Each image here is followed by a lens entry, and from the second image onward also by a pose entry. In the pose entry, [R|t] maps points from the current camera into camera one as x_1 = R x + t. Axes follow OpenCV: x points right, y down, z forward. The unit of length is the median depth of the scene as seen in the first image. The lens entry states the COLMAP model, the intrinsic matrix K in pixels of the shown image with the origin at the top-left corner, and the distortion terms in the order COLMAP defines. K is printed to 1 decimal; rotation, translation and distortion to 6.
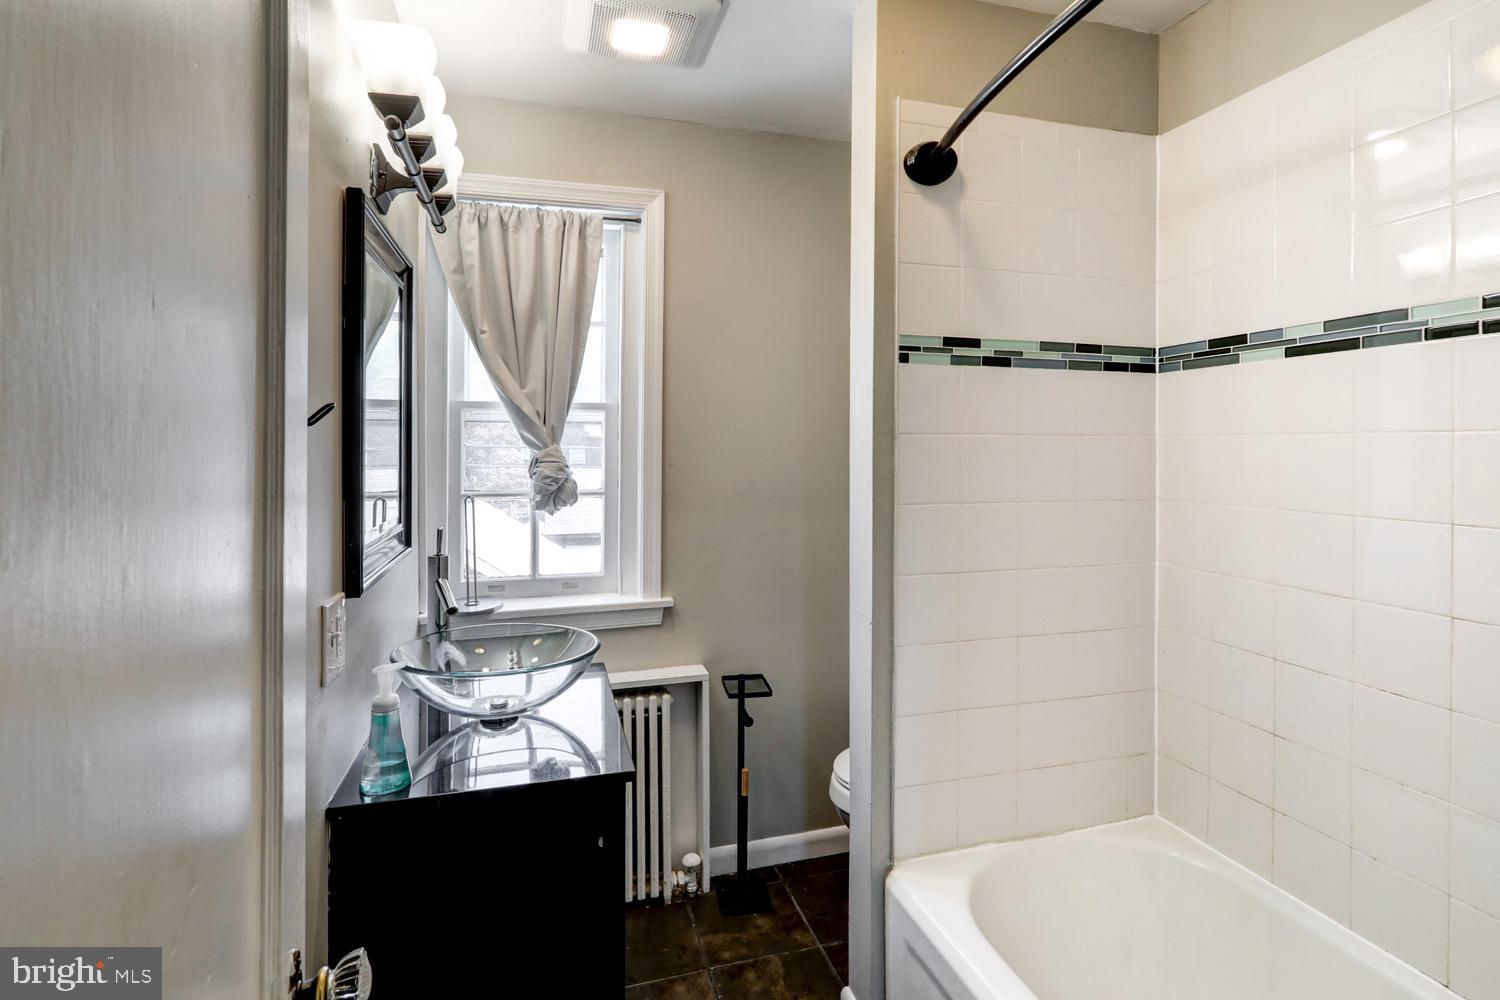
lens RADIAL K [[756.2, 0, 753.5], [0, 756.2, 443.3], [0, 0, 1]] dist [0.000644, 0.000230]
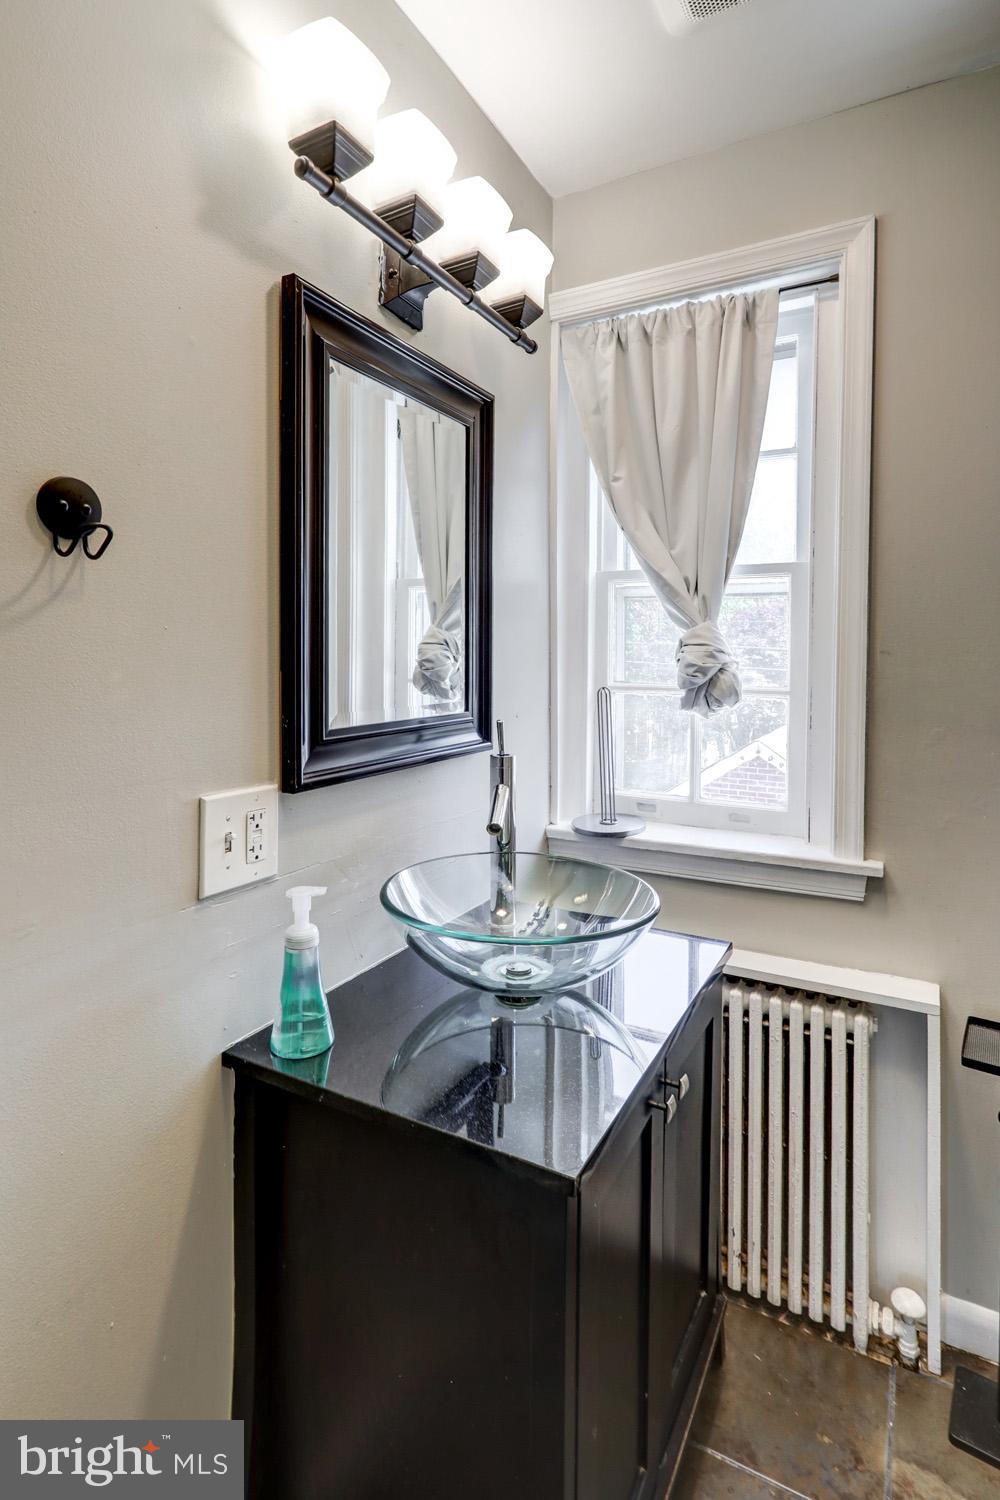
lens RADIAL K [[760.6, 0, 502.6], [0, 760.6, 656.6], [0, 0, 1]] dist [-0.001494, 0.002202]
pose [[0.715821, 0.009072, -0.698225, 0.108237], [-0.004736, 0.999956, 0.008136, 0.030395], [0.698268, -0.002517, 0.715832, 0.339733]]
